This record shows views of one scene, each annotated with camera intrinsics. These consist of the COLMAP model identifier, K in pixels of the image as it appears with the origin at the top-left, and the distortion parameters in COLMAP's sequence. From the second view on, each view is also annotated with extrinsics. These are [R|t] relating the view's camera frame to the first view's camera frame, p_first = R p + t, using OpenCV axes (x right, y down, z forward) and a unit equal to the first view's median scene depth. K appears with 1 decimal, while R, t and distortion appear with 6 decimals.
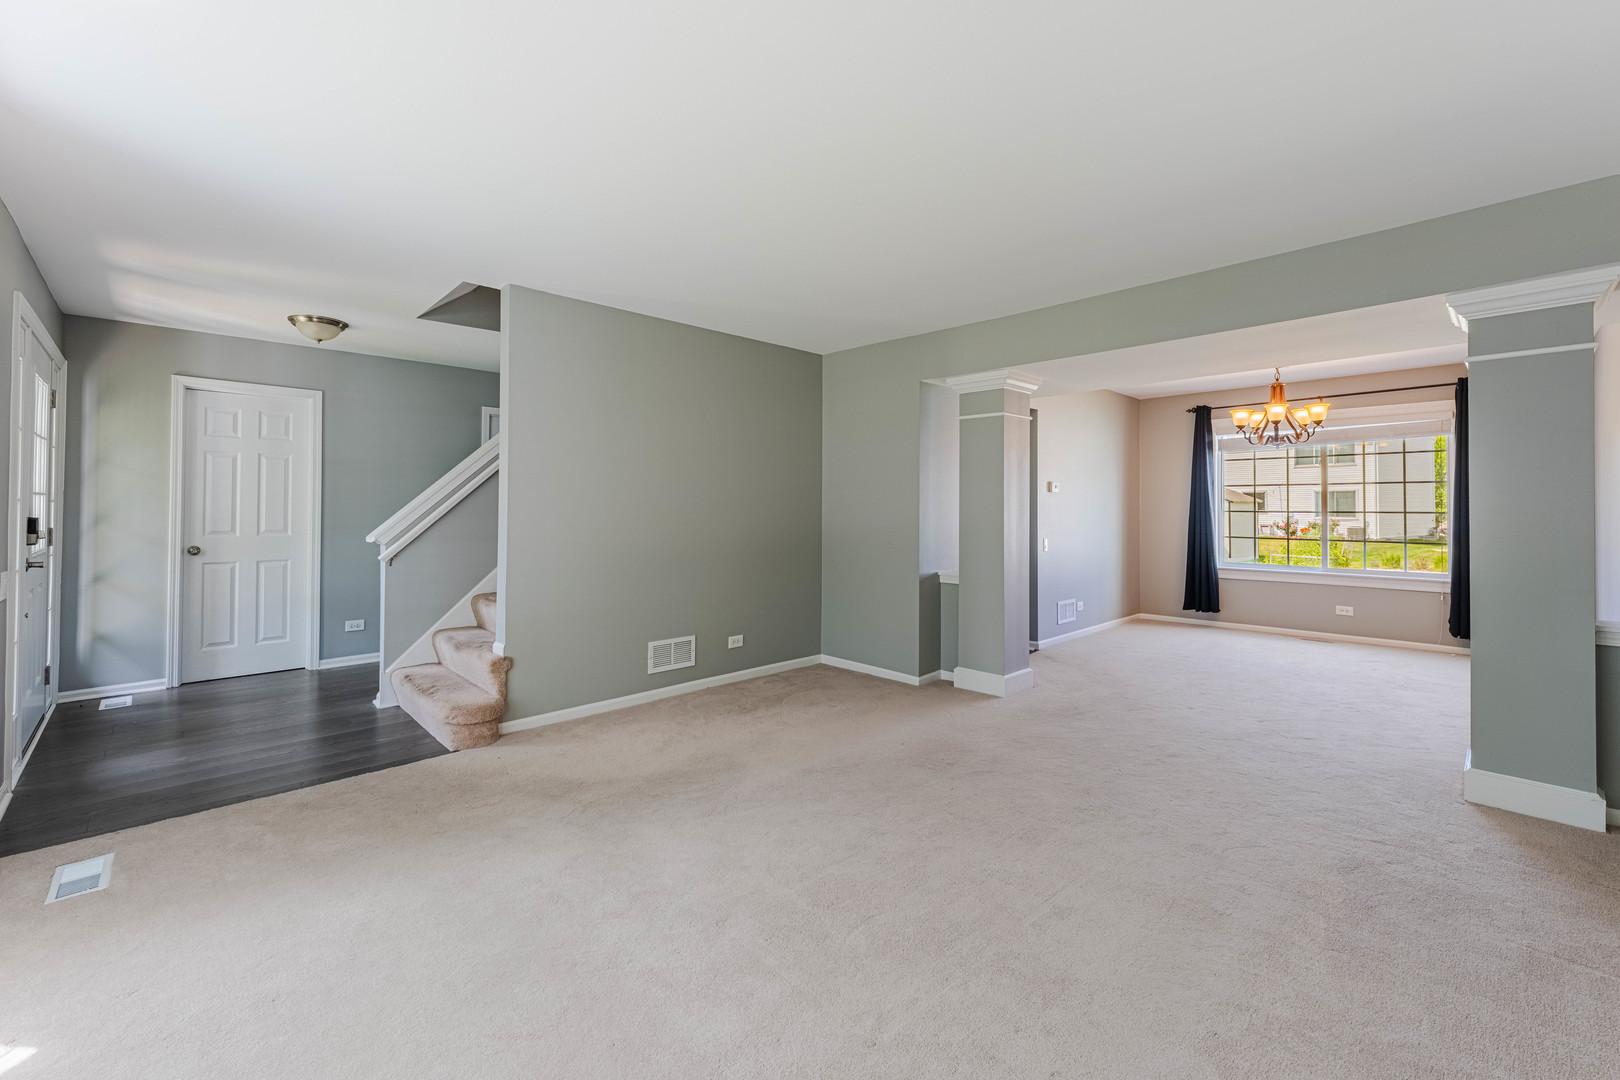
lens RADIAL K [[659.4, 0, 803.3], [0, 659.4, 538.5], [0, 0, 1]] dist [0.001206, -0.000065]
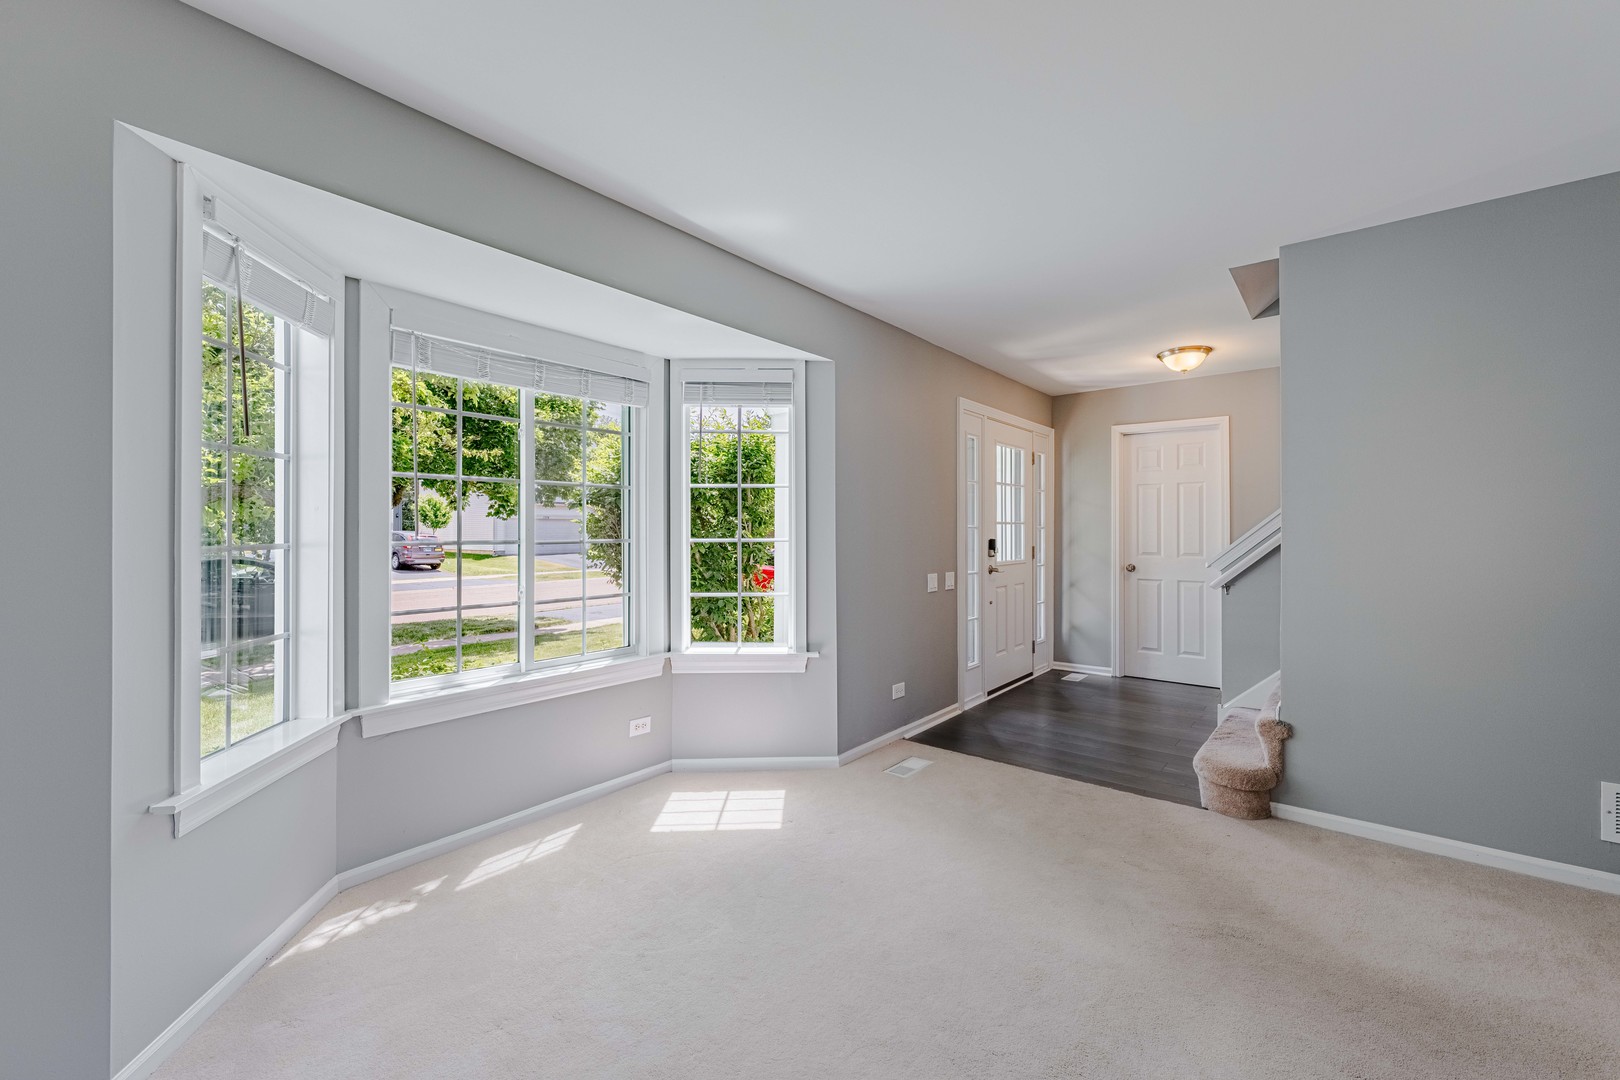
lens RADIAL K [[659.4, 0, 803.3], [0, 659.4, 538.5], [0, 0, 1]] dist [0.001206, -0.000065]
pose [[0.120504, 0.009408, -0.992668, 0.238519], [-0.046389, 0.998916, 0.003836, -0.014256], [0.991628, 0.045587, 0.120810, 0.293563]]
